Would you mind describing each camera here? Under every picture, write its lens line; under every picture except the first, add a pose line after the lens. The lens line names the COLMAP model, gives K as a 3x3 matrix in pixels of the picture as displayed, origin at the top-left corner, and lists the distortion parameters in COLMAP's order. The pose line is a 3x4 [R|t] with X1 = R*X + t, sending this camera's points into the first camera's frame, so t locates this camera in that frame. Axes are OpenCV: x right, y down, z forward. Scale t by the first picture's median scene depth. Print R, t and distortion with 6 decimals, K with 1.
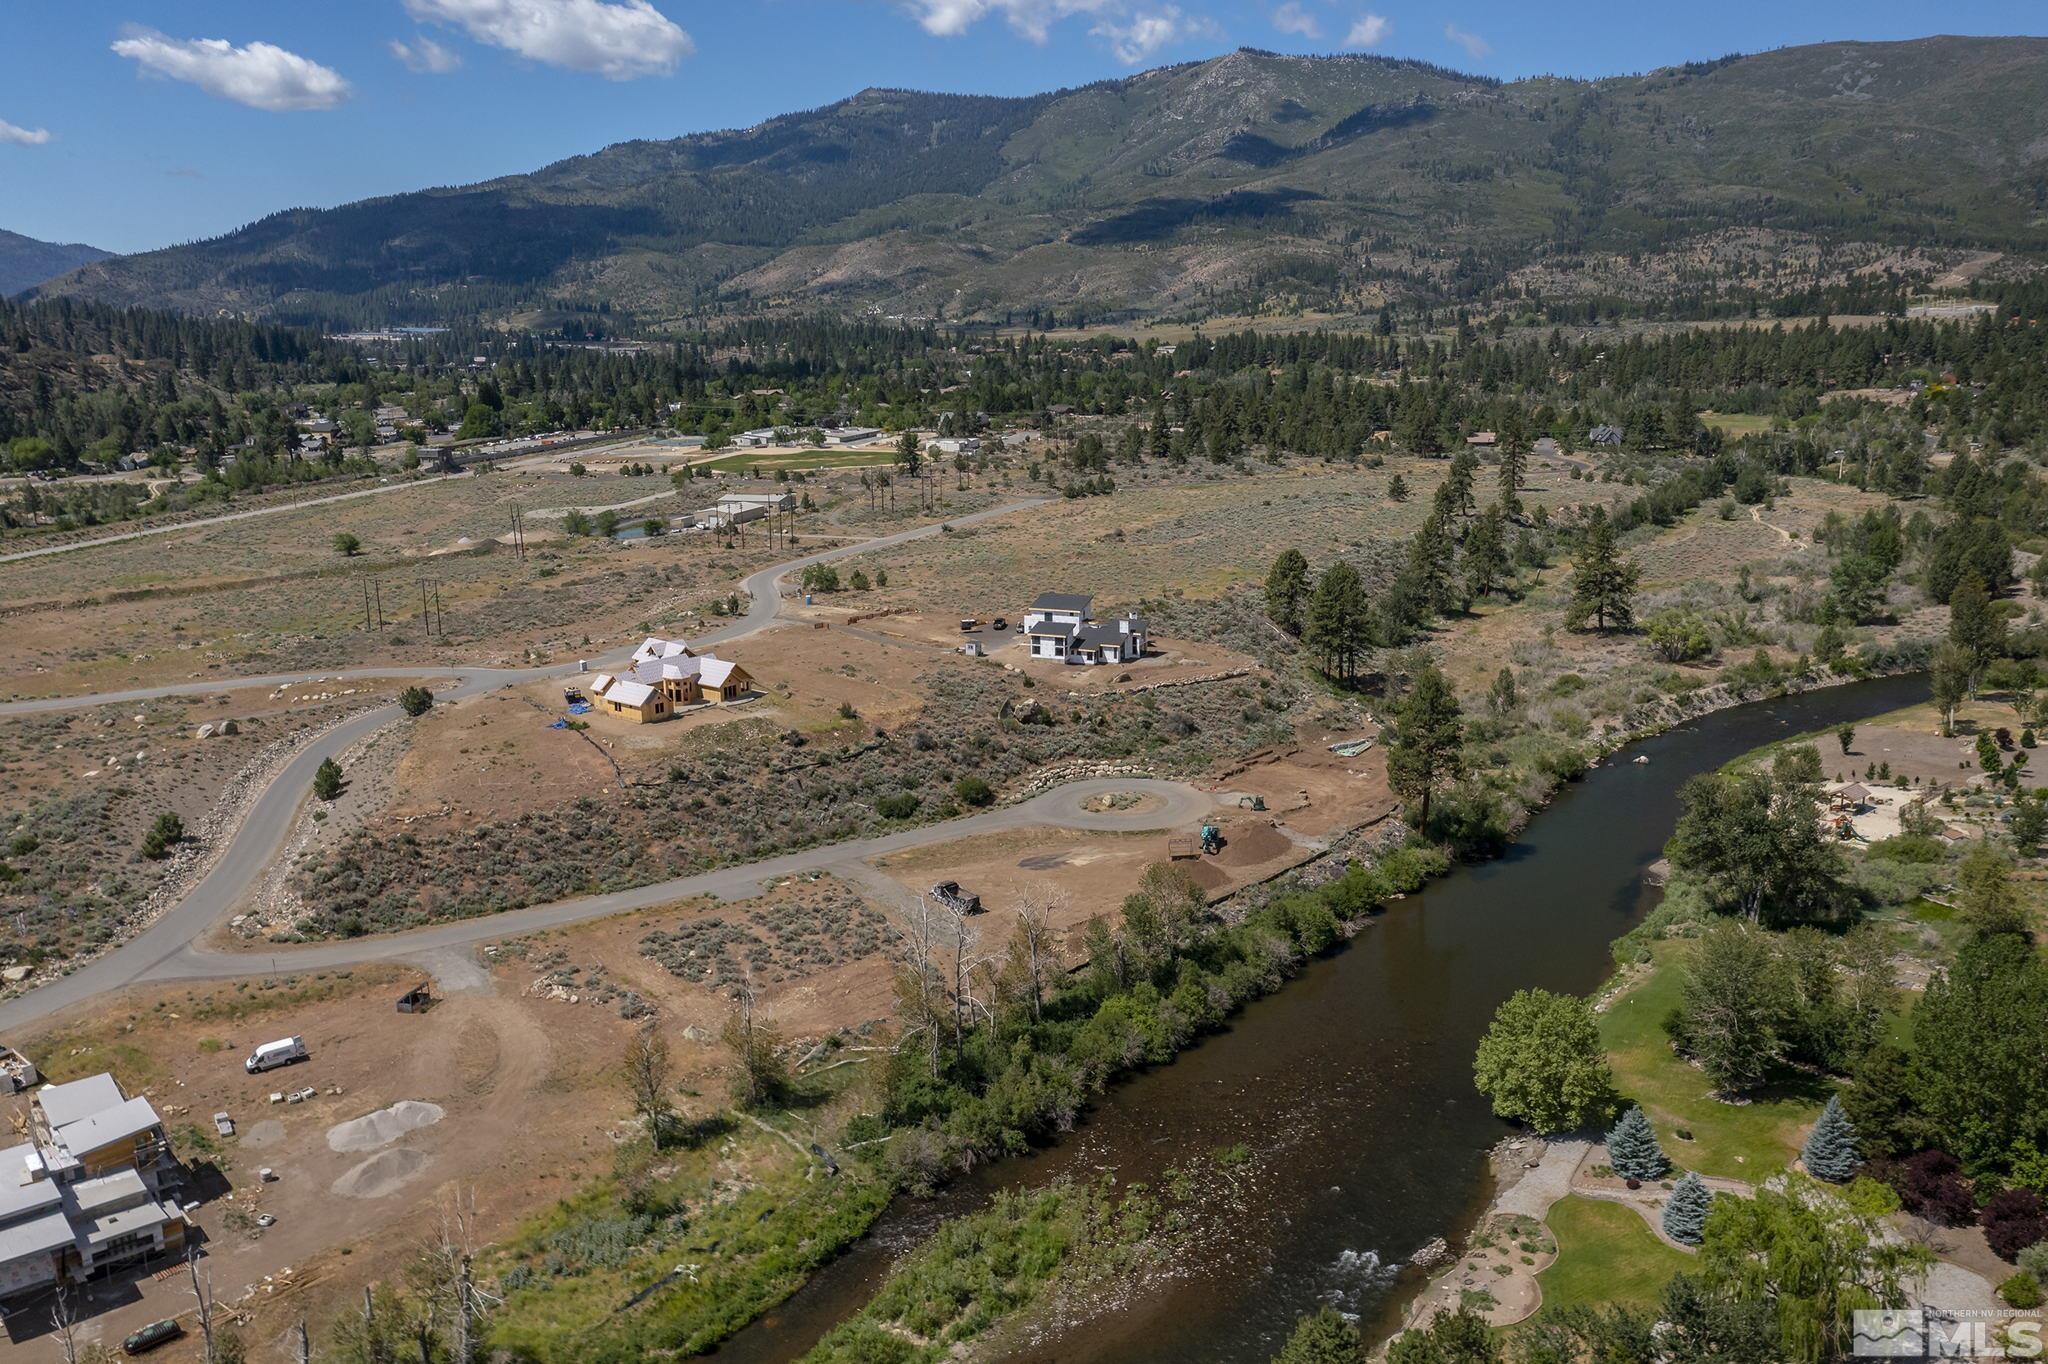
lens RADIAL K [[1612.1, 0, 1021.8], [0, 1612.1, 687.8], [0, 0, 1]] dist [-0.002686, 0.034771]
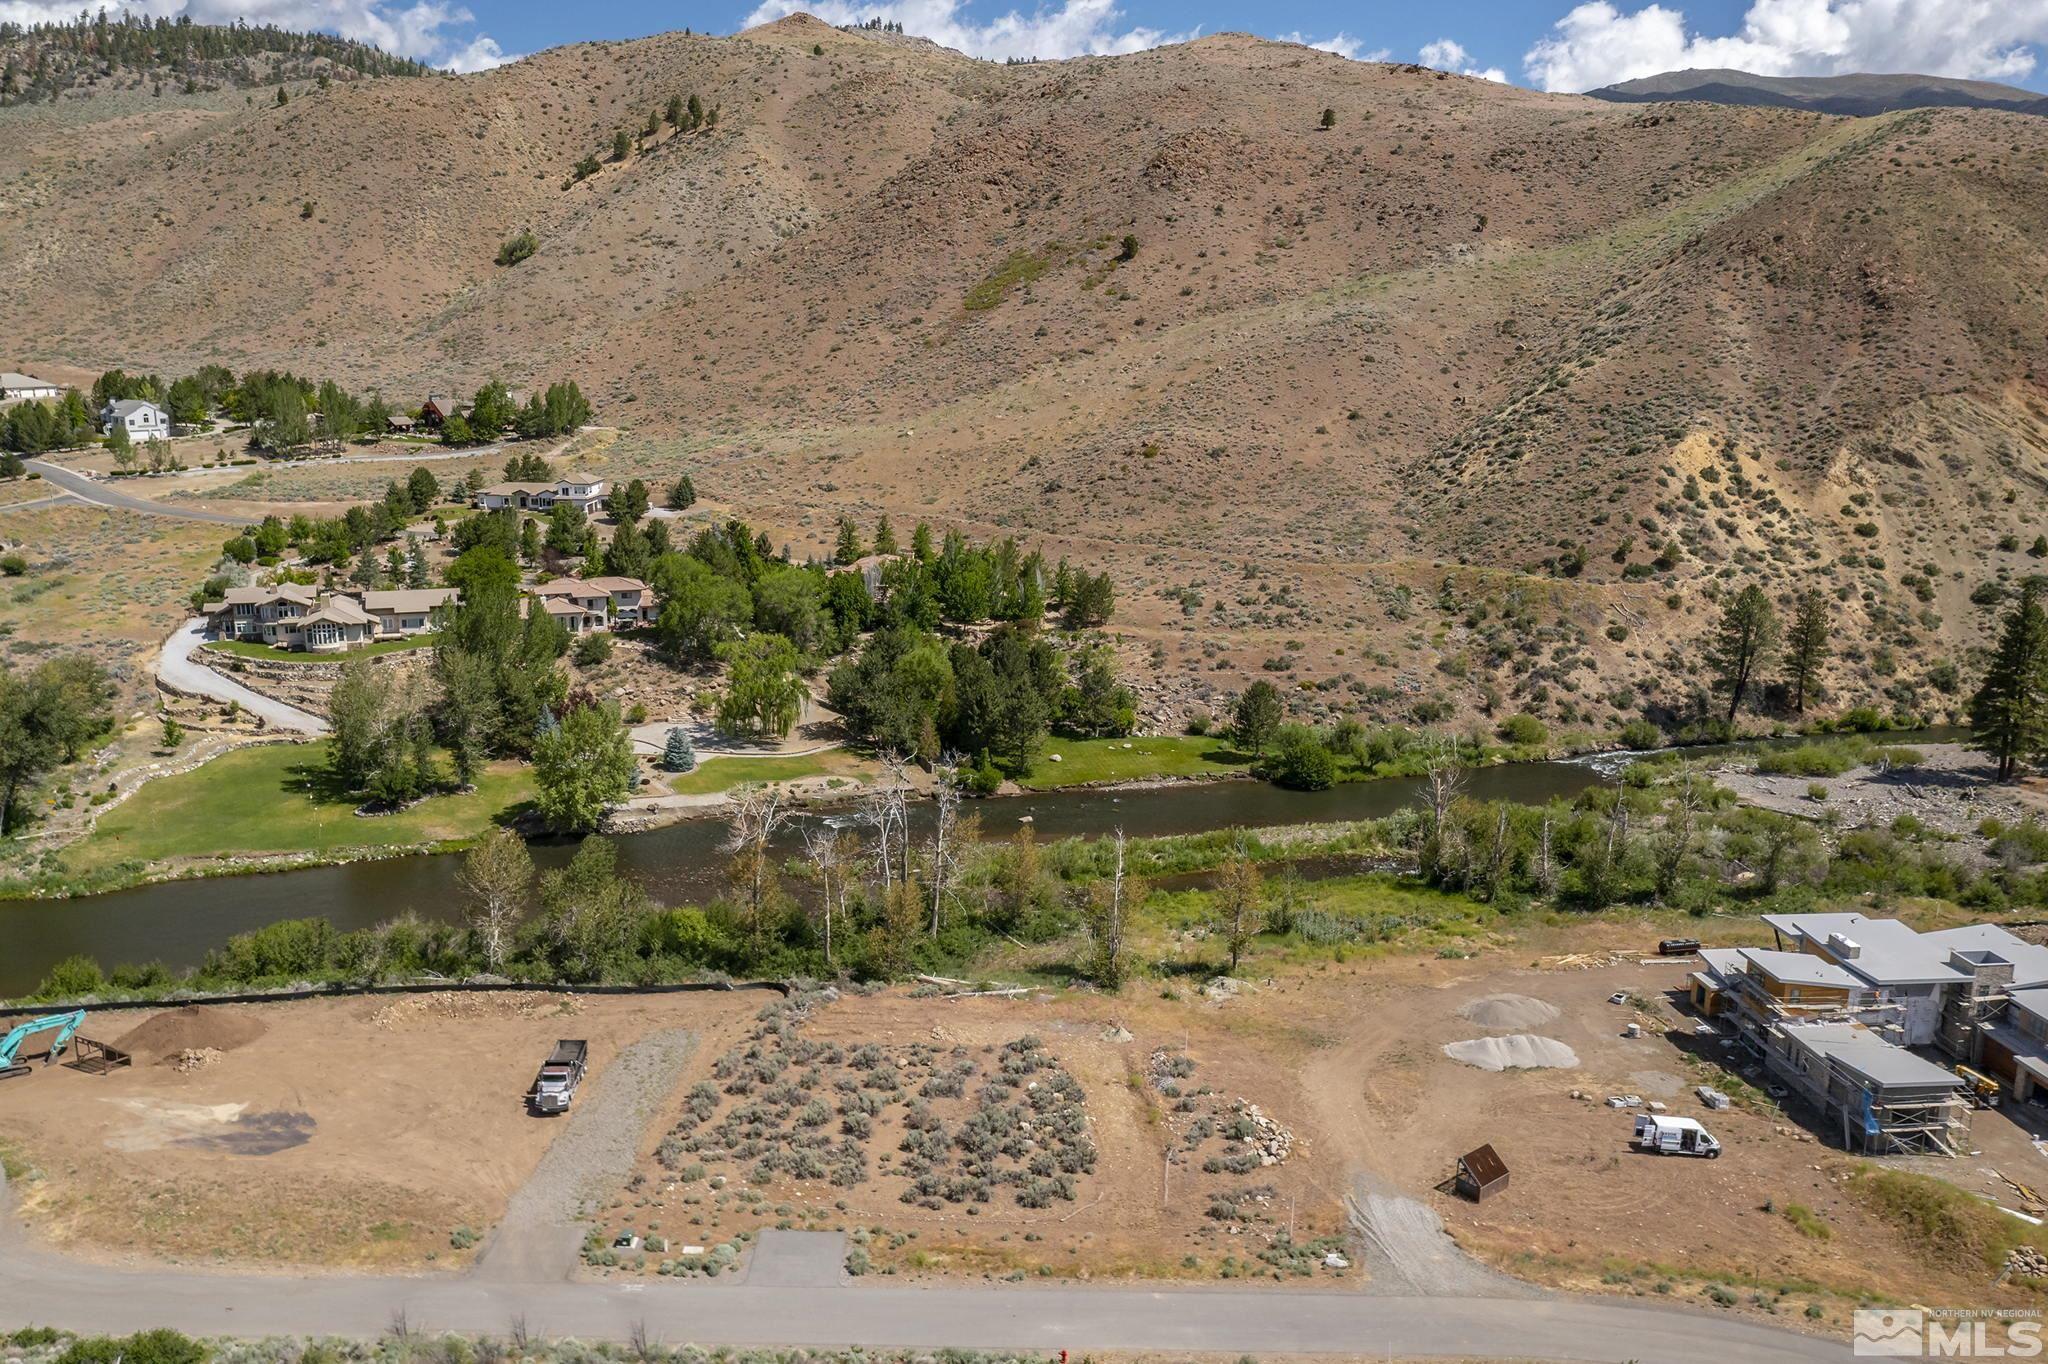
lens RADIAL K [[1612.1, 0, 1024.4], [0, 1612.1, 674.3], [0, 0, 1]] dist [-0.002686, 0.034771]
pose [[-0.817508, -0.118310, 0.563634, -0.327656], [0.131560, 0.914432, 0.382762, -0.134504], [-0.560689, 0.387063, -0.731991, 0.864764]]
